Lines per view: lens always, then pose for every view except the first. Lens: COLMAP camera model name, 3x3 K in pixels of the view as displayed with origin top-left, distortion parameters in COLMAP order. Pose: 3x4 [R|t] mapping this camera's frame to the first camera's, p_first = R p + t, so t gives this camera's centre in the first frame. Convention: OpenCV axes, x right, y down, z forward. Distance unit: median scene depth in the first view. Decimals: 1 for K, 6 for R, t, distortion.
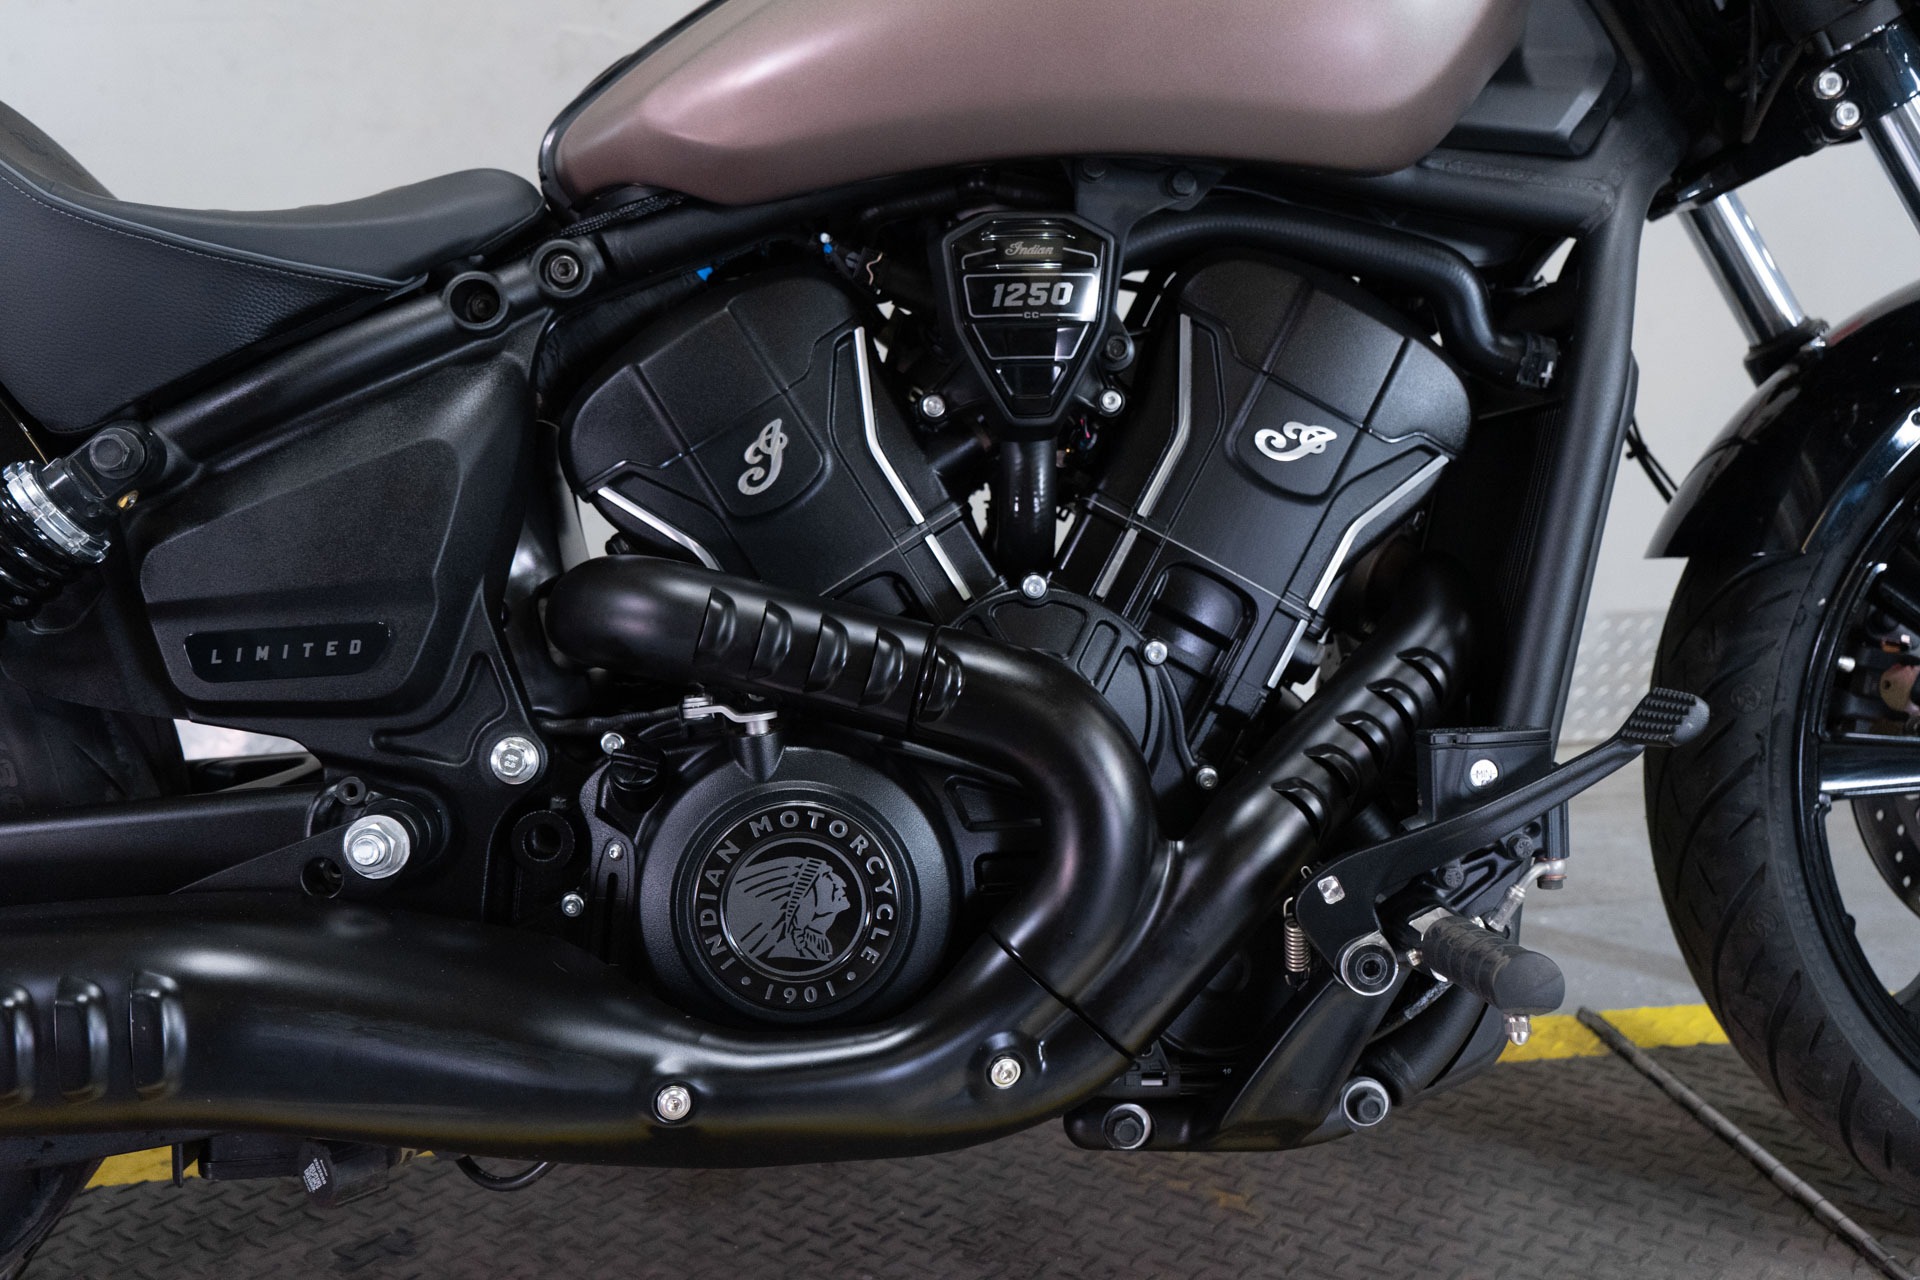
lens RADIAL K [[1823.1, 0, 960.0], [0, 1823.1, 640.0], [0, 0, 1]] dist [0.003359, 0.003782]
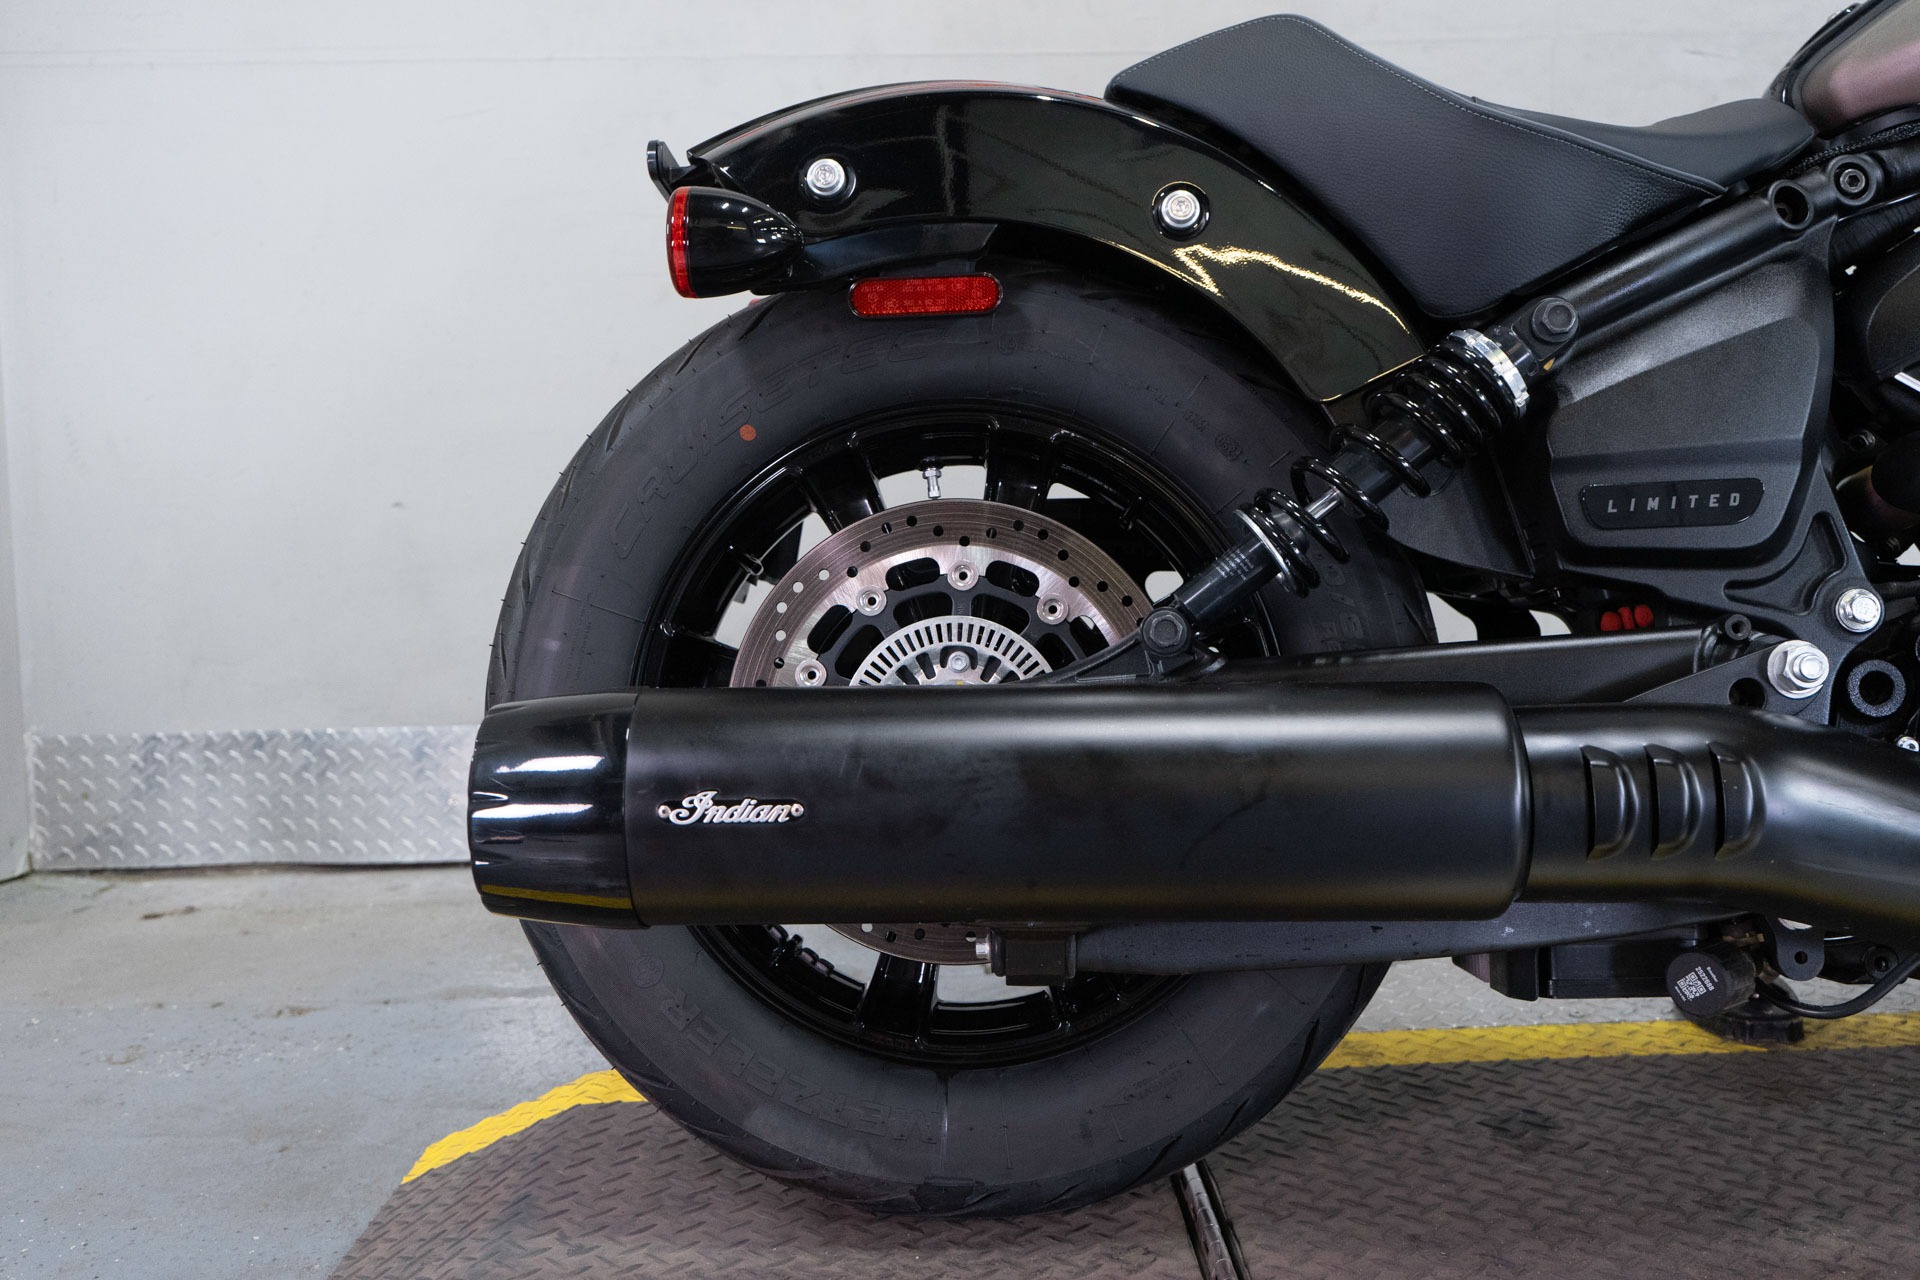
lens RADIAL K [[1815.2, 0, 962.3], [0, 1815.2, 637.6], [0, 0, 1]] dist [0.003925, 0.008674]
pose [[0.989644, 0.009190, -0.143248, -0.621725], [-0.021214, 0.996353, -0.082643, 0.183180], [0.141966, 0.084826, 0.986230, -0.136182]]
